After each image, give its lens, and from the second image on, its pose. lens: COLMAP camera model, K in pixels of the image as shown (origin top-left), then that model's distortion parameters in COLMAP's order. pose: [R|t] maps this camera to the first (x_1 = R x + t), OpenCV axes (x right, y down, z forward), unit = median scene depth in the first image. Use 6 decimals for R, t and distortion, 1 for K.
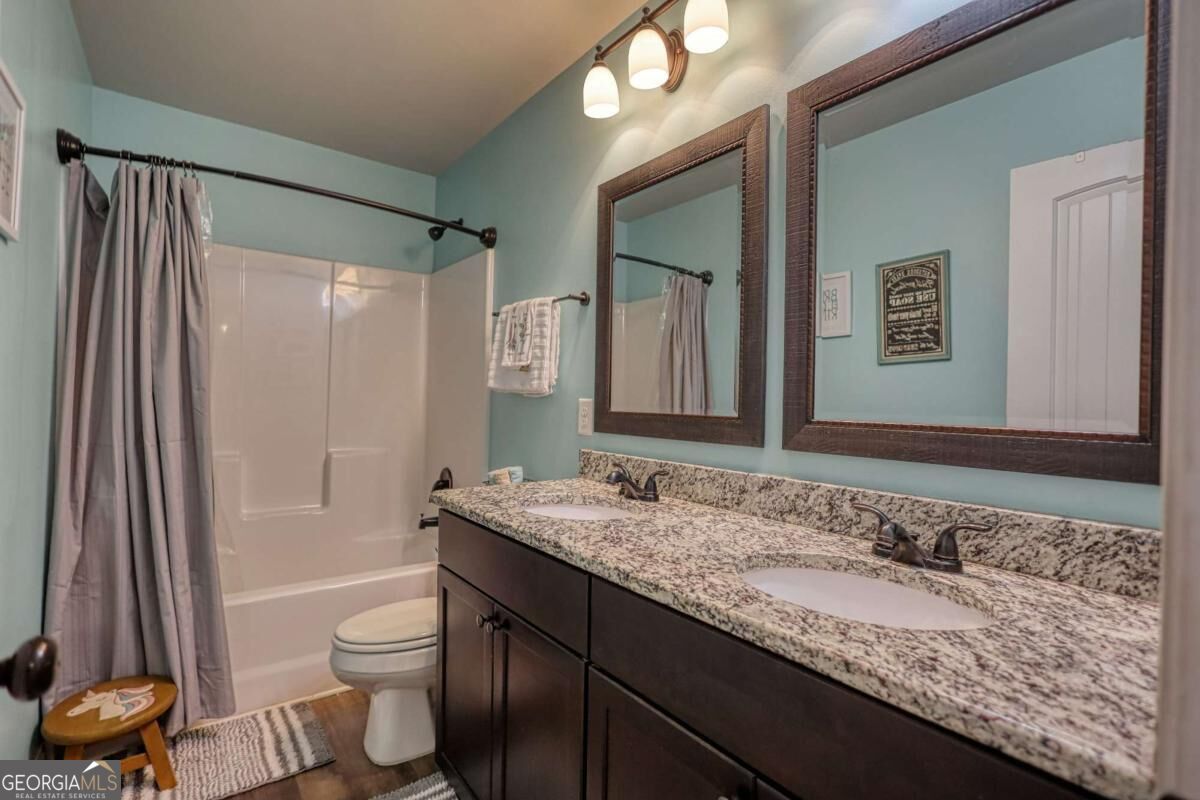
lens RADIAL K [[603.4, 0, 596.2], [0, 603.4, 392.5], [0, 0, 1]] dist [0.000442, 0.000212]
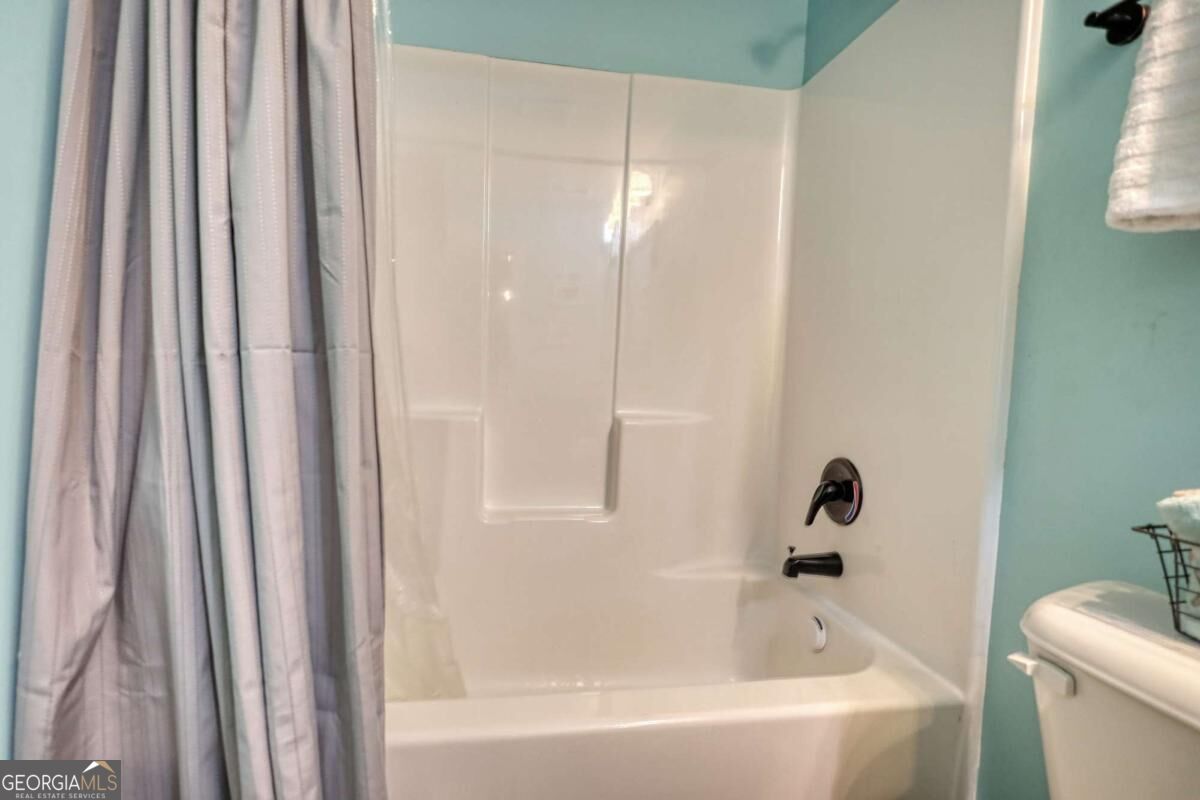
lens RADIAL K [[555.5, 0, 606.8], [0, 555.5, 406.1], [0, 0, 1]] dist [0.001534, 0.000438]
pose [[0.921793, 0.036164, -0.385991, -0.267113], [-0.019192, 0.998676, 0.047736, 0.069539], [0.387206, -0.036595, 0.921267, 0.547960]]
